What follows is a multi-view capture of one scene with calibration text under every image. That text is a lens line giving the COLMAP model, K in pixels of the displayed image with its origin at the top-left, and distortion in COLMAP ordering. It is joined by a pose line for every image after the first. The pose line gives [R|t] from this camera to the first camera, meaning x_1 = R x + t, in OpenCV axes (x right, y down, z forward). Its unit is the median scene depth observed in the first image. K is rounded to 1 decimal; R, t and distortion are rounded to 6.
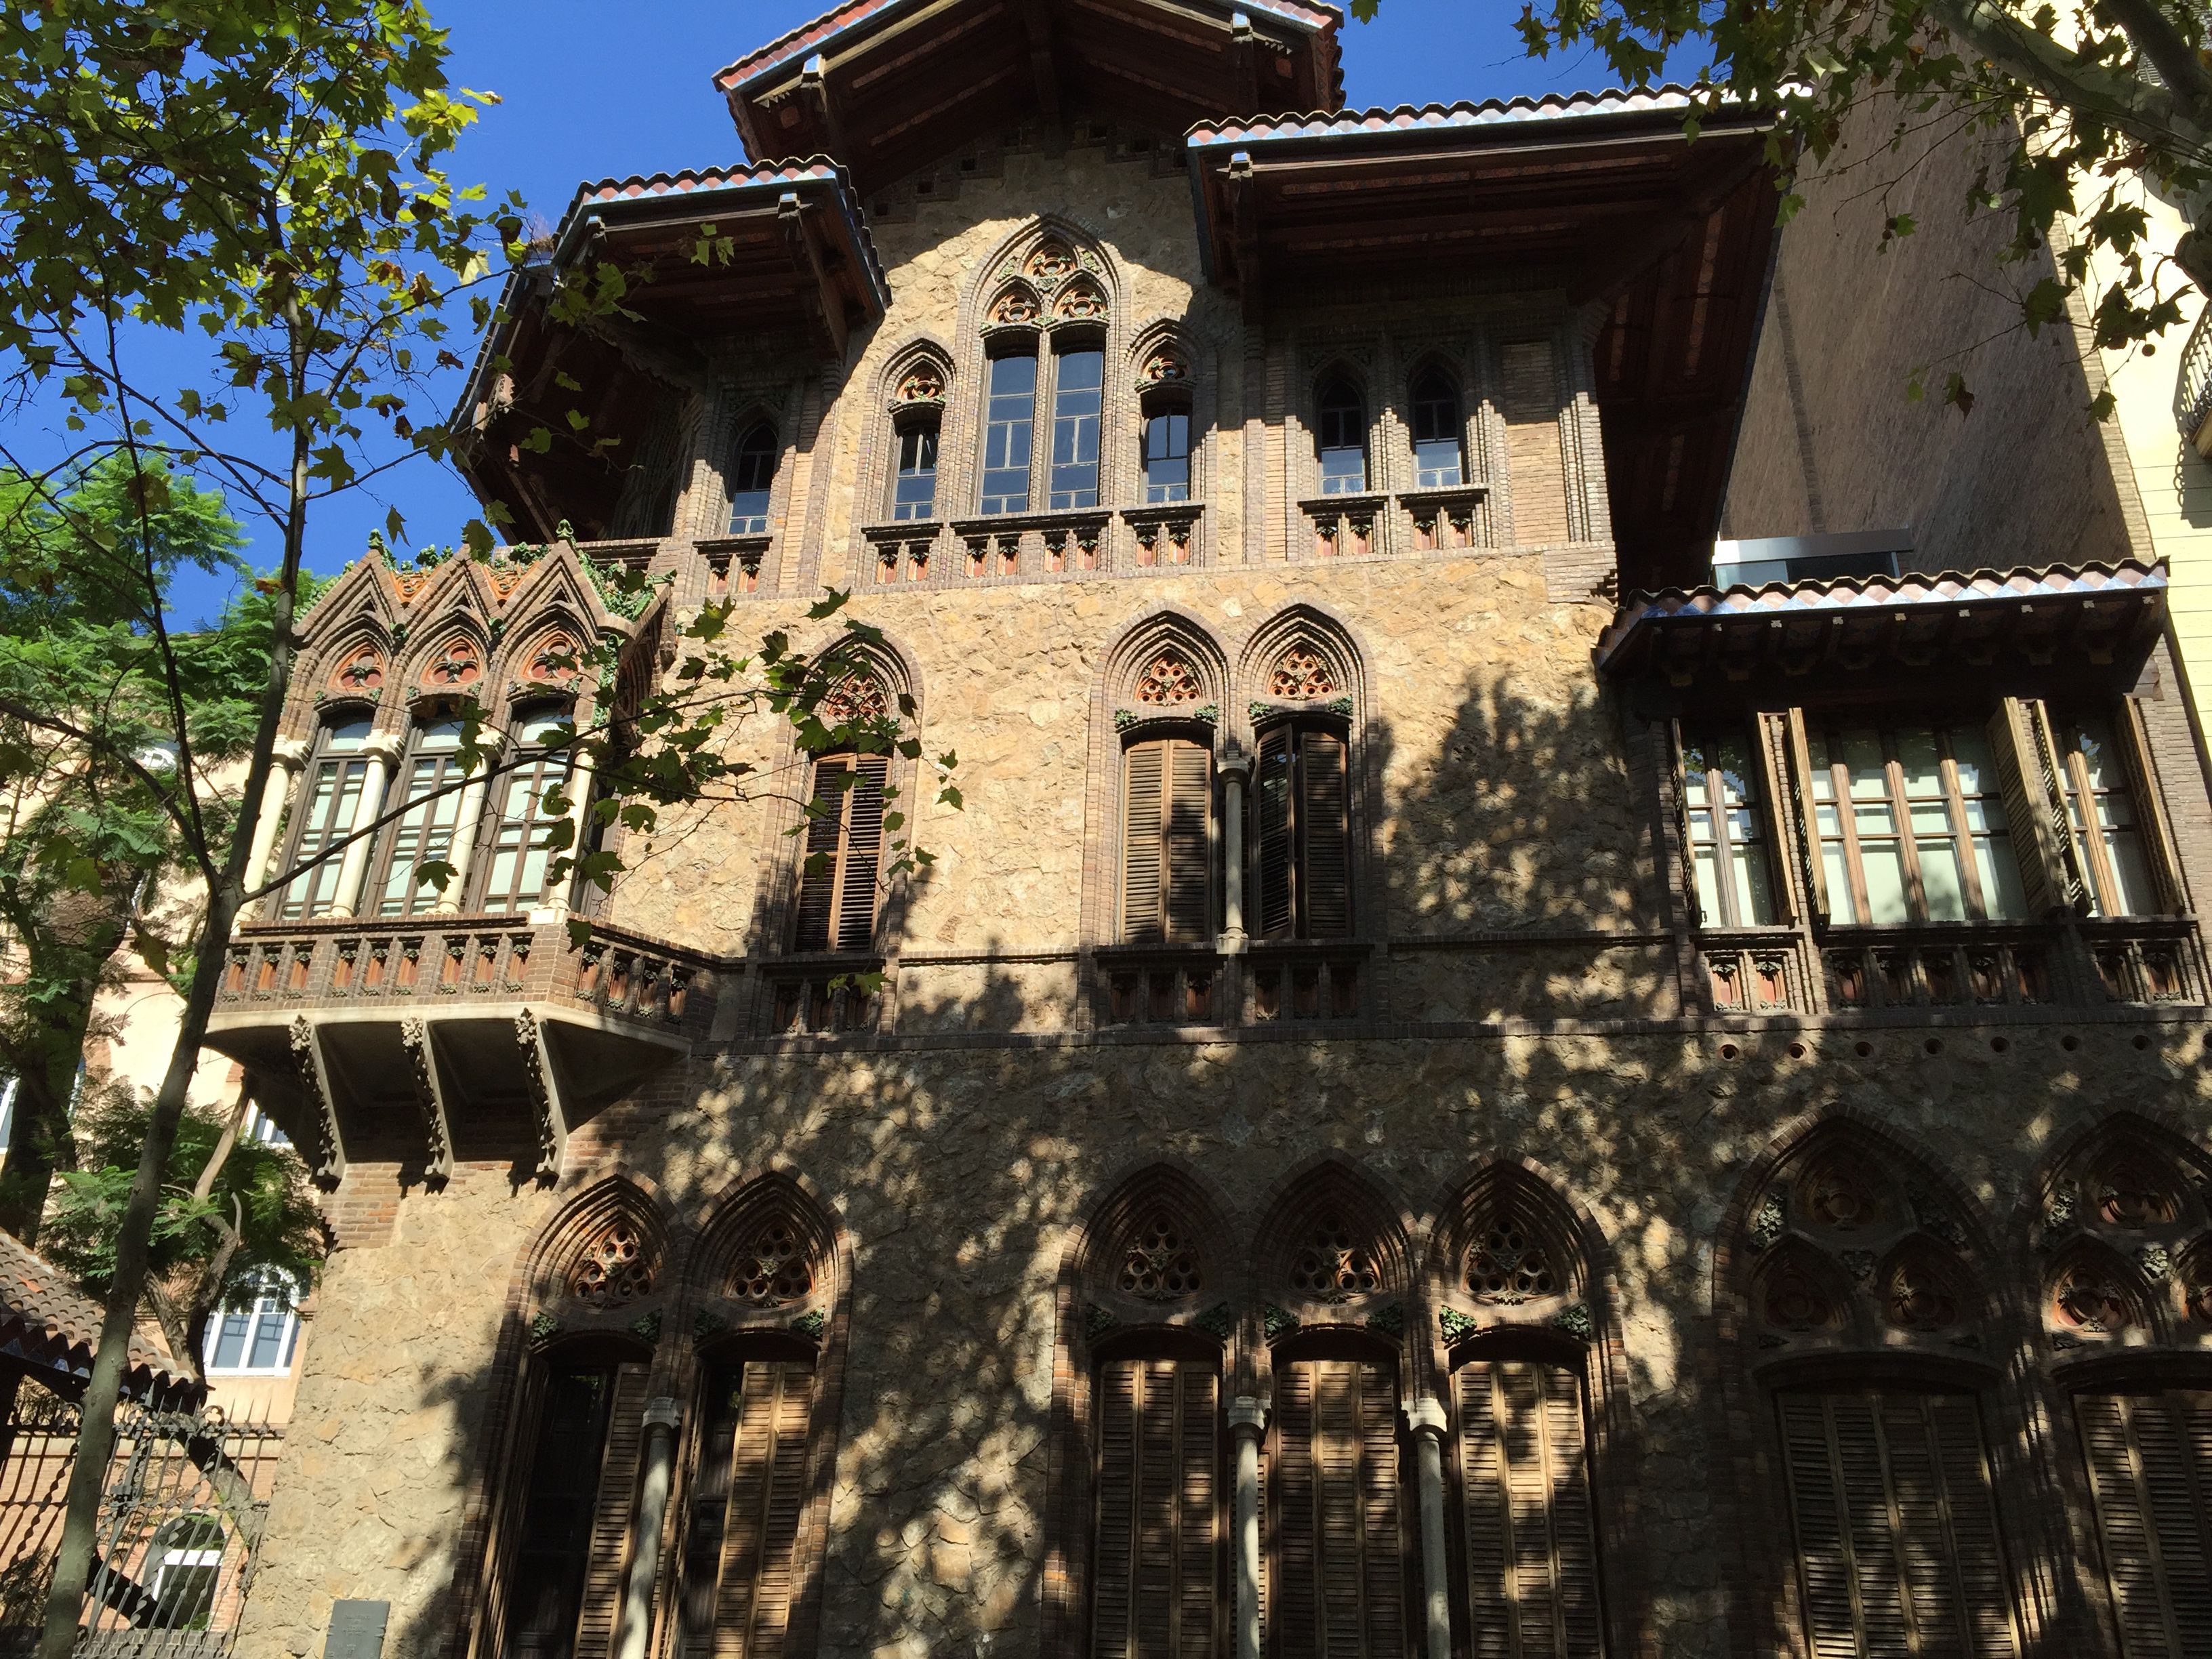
lens RADIAL K [[1910.1, 0, 1106.0], [0, 1910.1, 829.5], [0, 0, 1]] dist [0.123353, -0.171557]
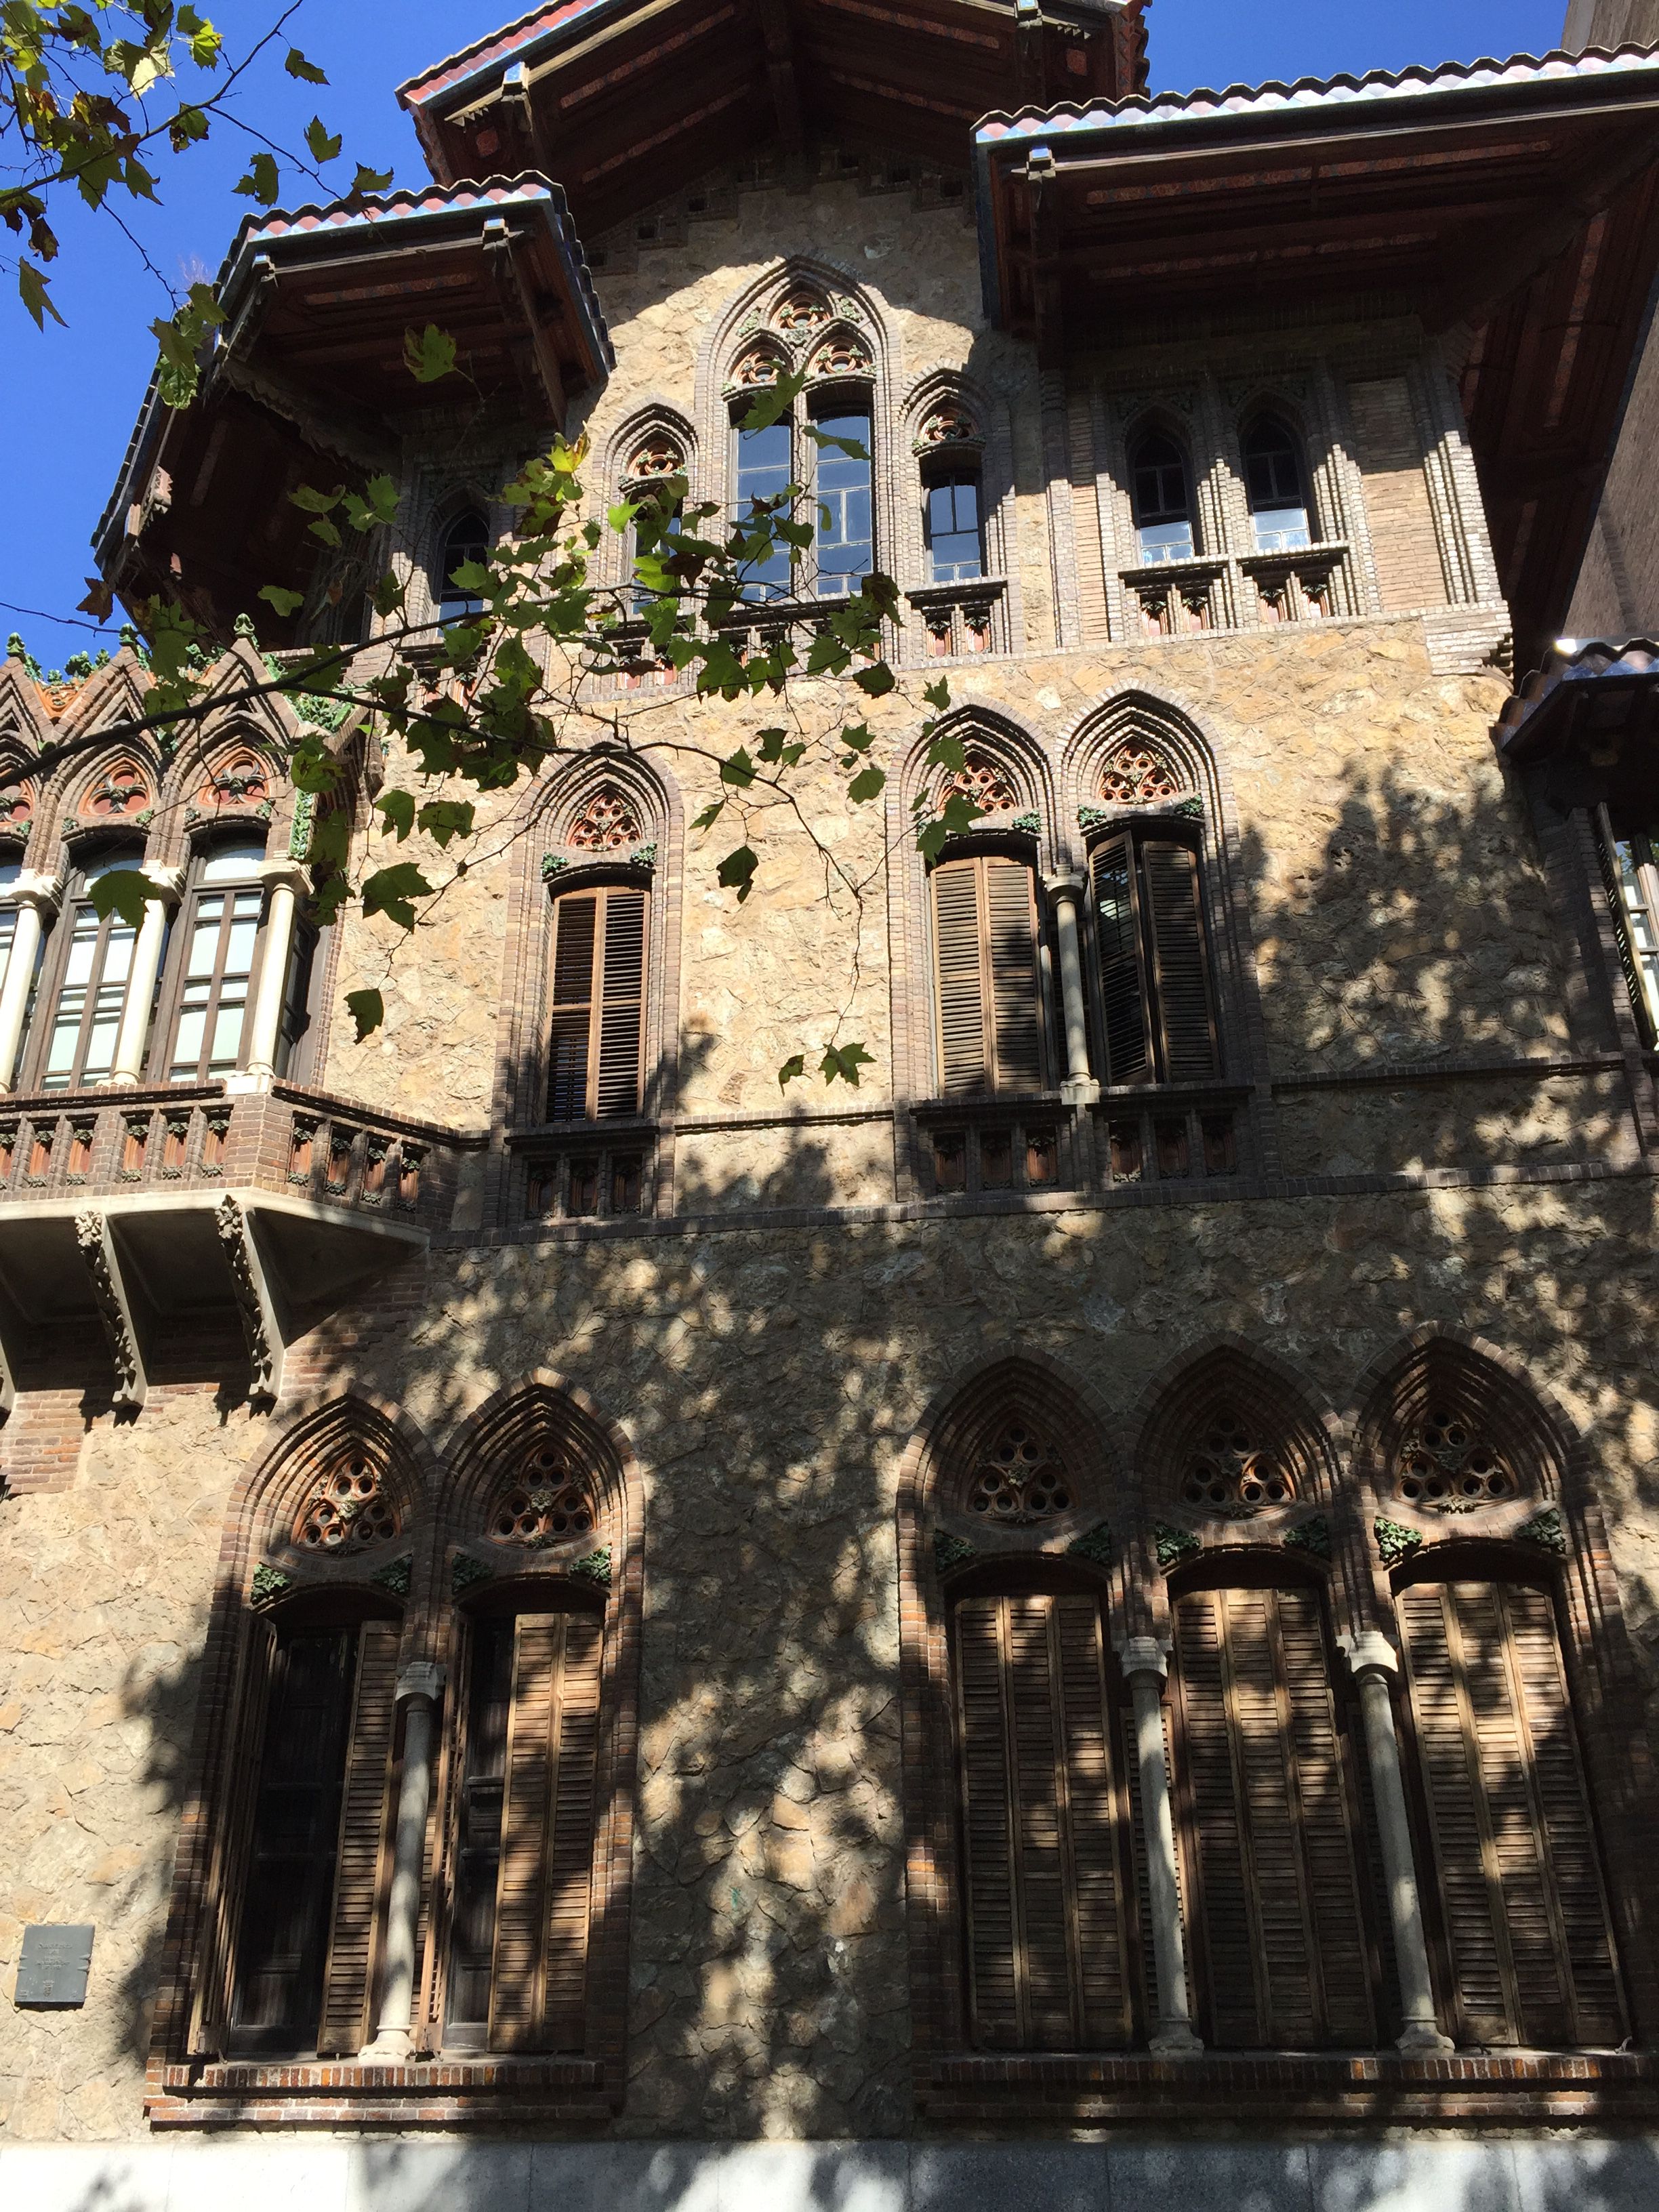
lens RADIAL K [[1910.1, 0, 829.5], [0, 1910.1, 1106.0], [0, 0, 1]] dist [0.123353, -0.171557]
pose [[0.999182, -0.033047, 0.023310, -0.057154], [0.032210, 0.998854, 0.035391, 0.030220], [-0.024452, -0.034612, 0.999102, 0.160138]]
